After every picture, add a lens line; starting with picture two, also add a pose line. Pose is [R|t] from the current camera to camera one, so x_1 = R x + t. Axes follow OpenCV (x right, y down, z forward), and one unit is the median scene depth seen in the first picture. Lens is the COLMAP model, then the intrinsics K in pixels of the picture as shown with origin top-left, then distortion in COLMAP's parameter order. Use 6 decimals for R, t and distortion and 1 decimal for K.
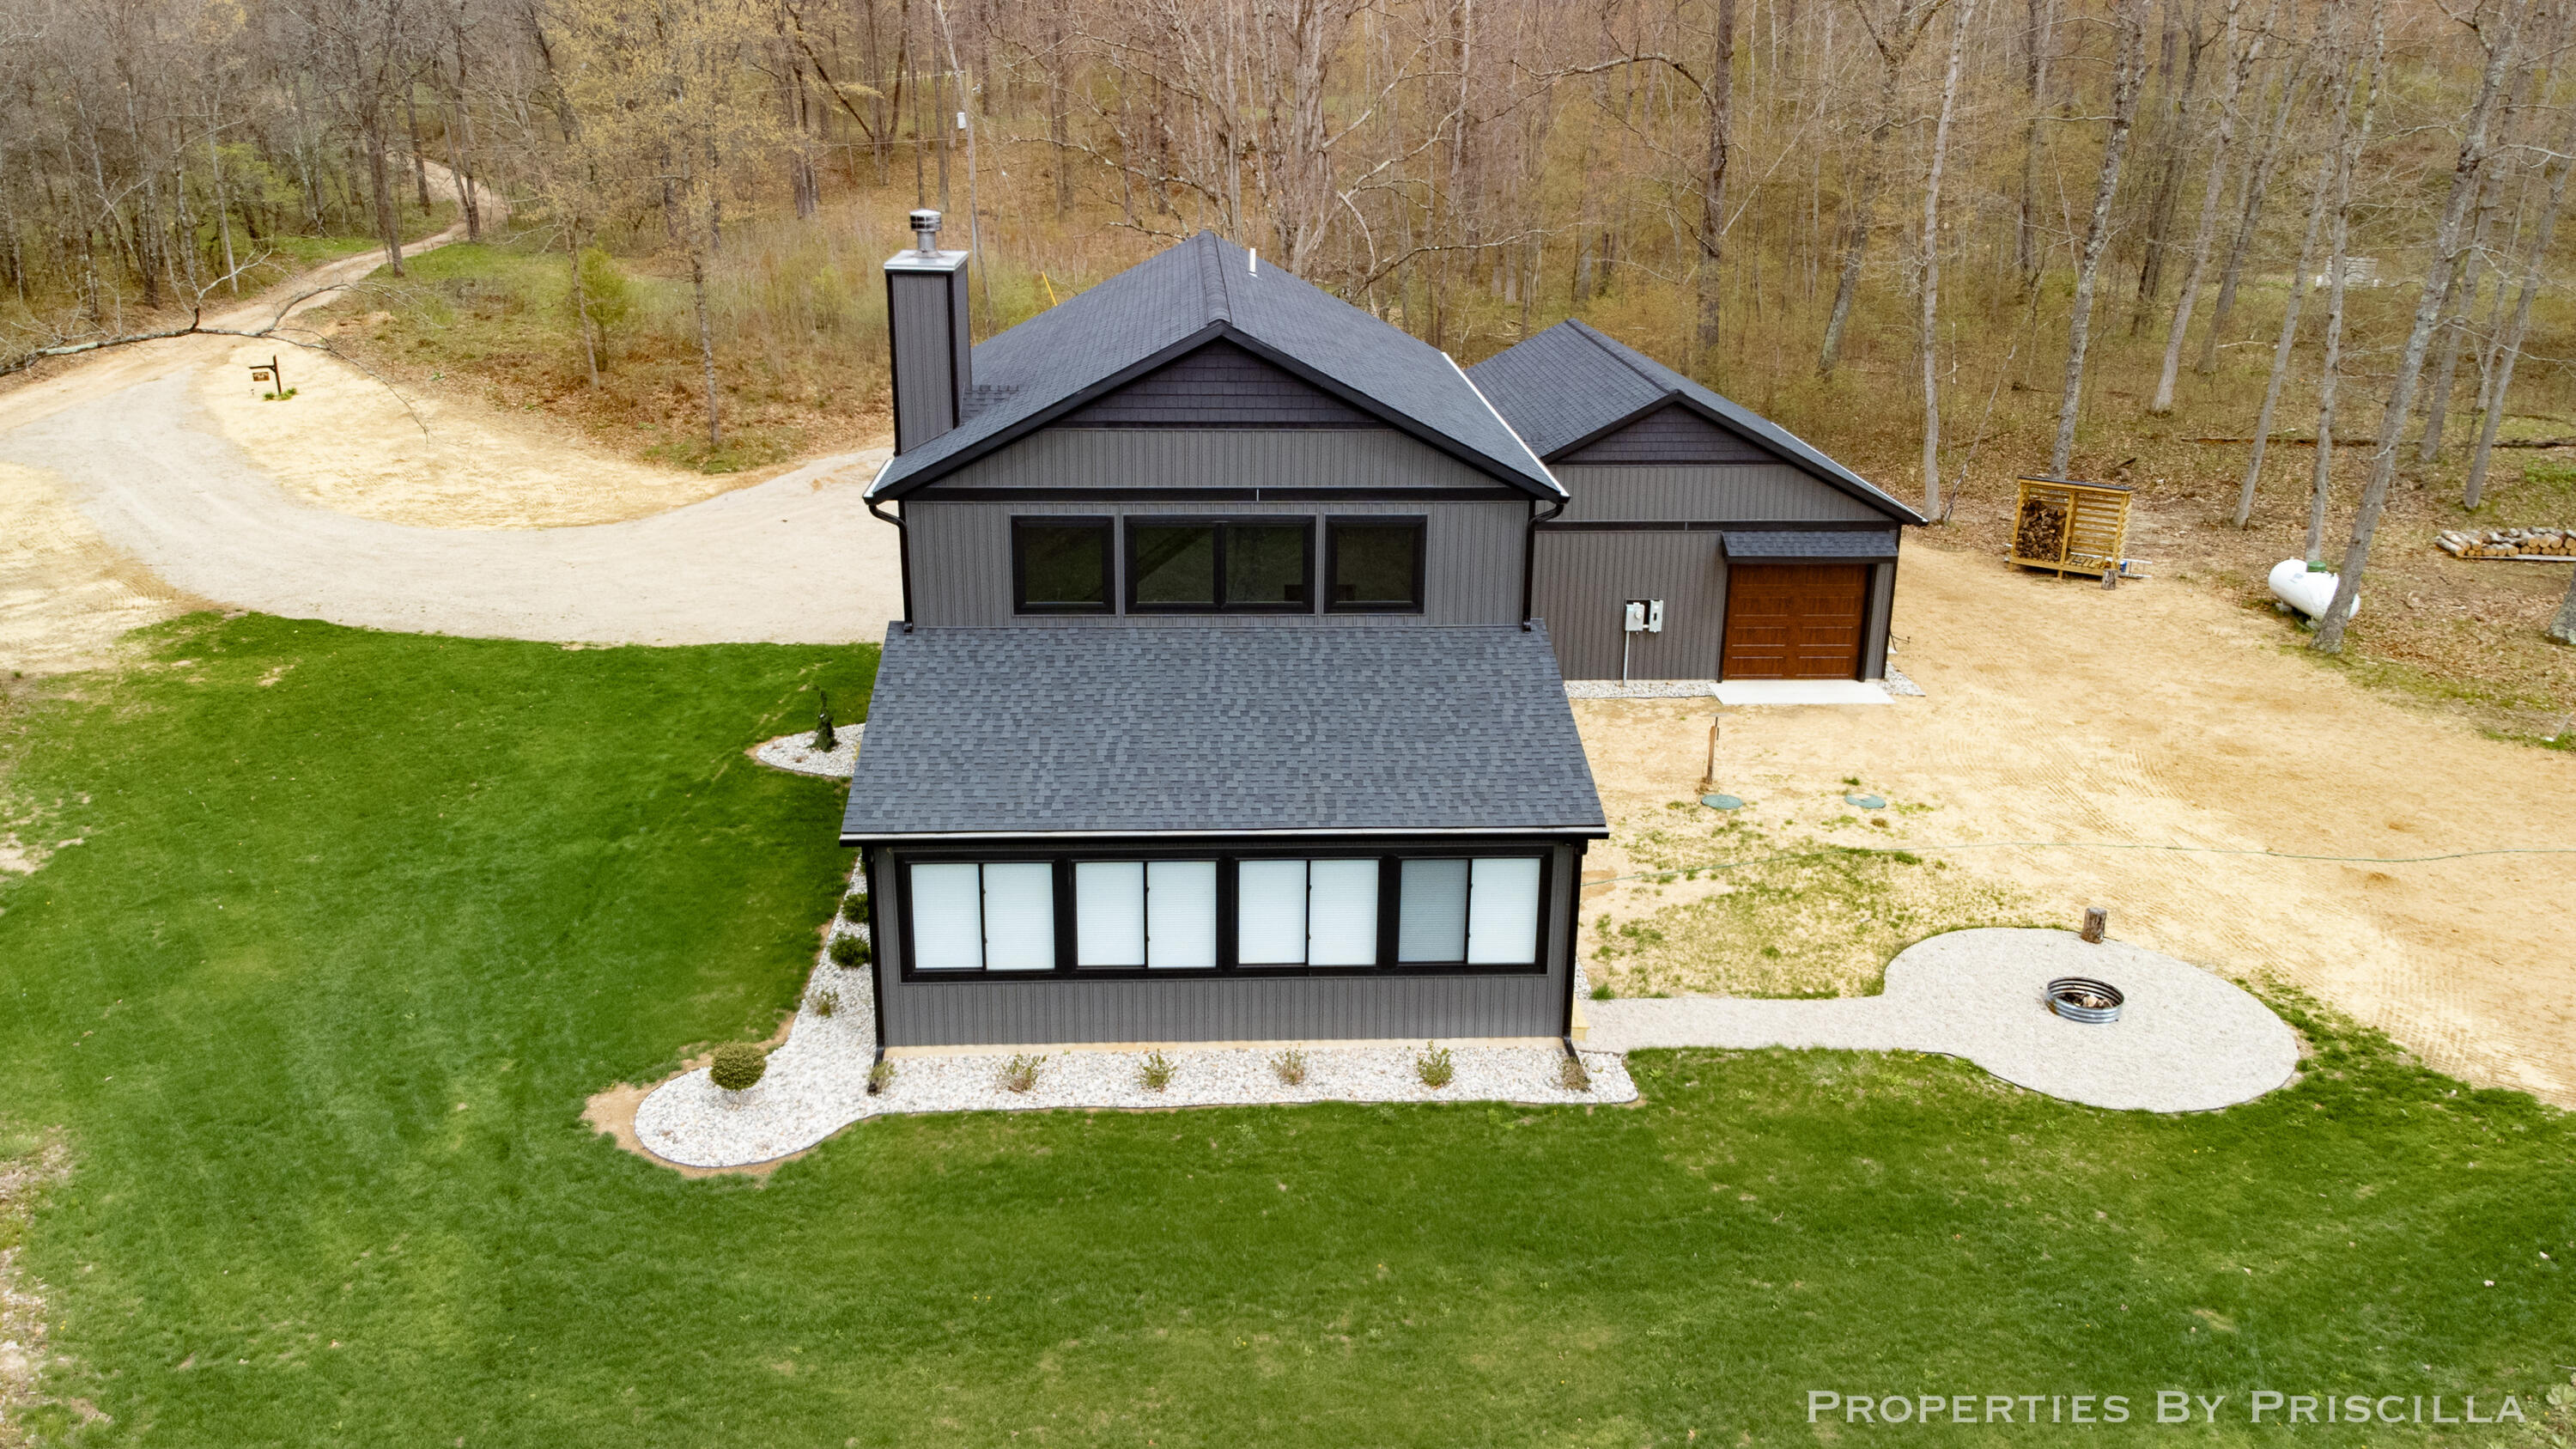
lens RADIAL K [[2019.0, 0, 1288.0], [0, 2019.0, 724.5], [0, 0, 1]] dist [0.007999, 0.049574]
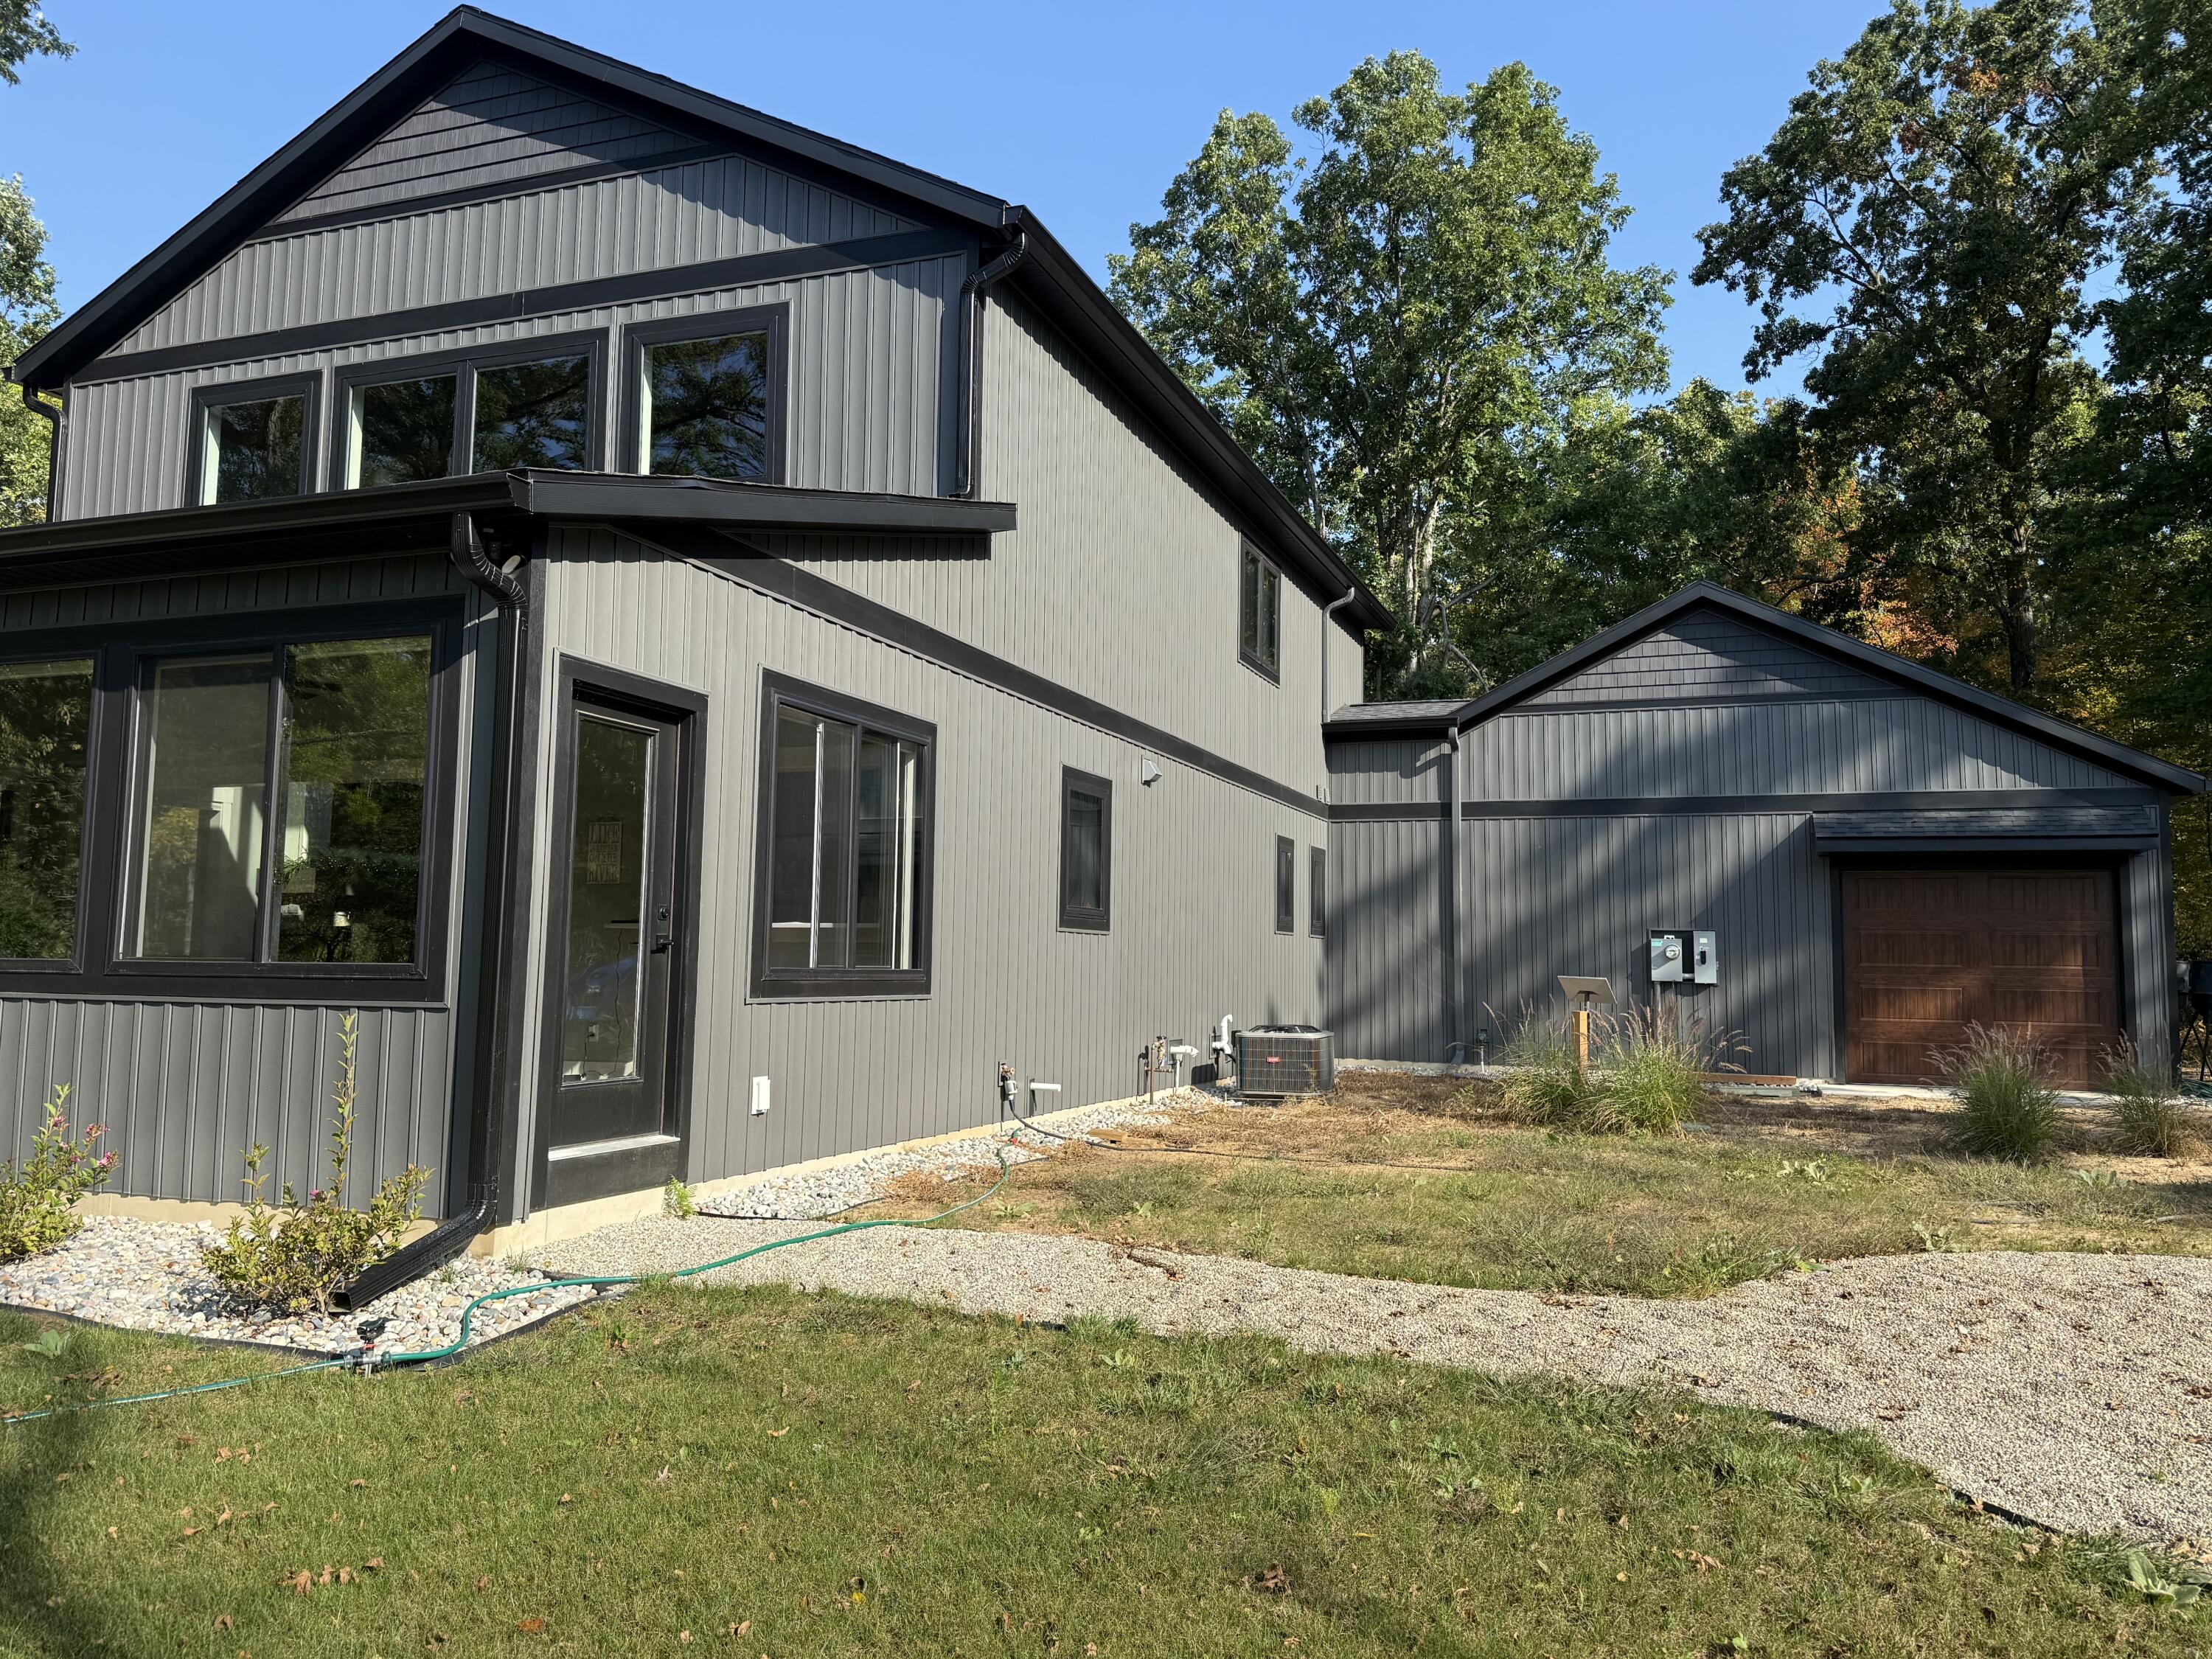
lens RADIAL K [[1685.6, 0, 1106.0], [0, 1685.6, 829.5], [0, 0, 1]] dist [0.073041, -0.114011]
pose [[0.918351, -0.031339, -0.394525, 0.309551], [-0.129972, 0.917689, -0.375438, 0.173304], [0.373817, 0.396061, 0.838687, 0.706202]]
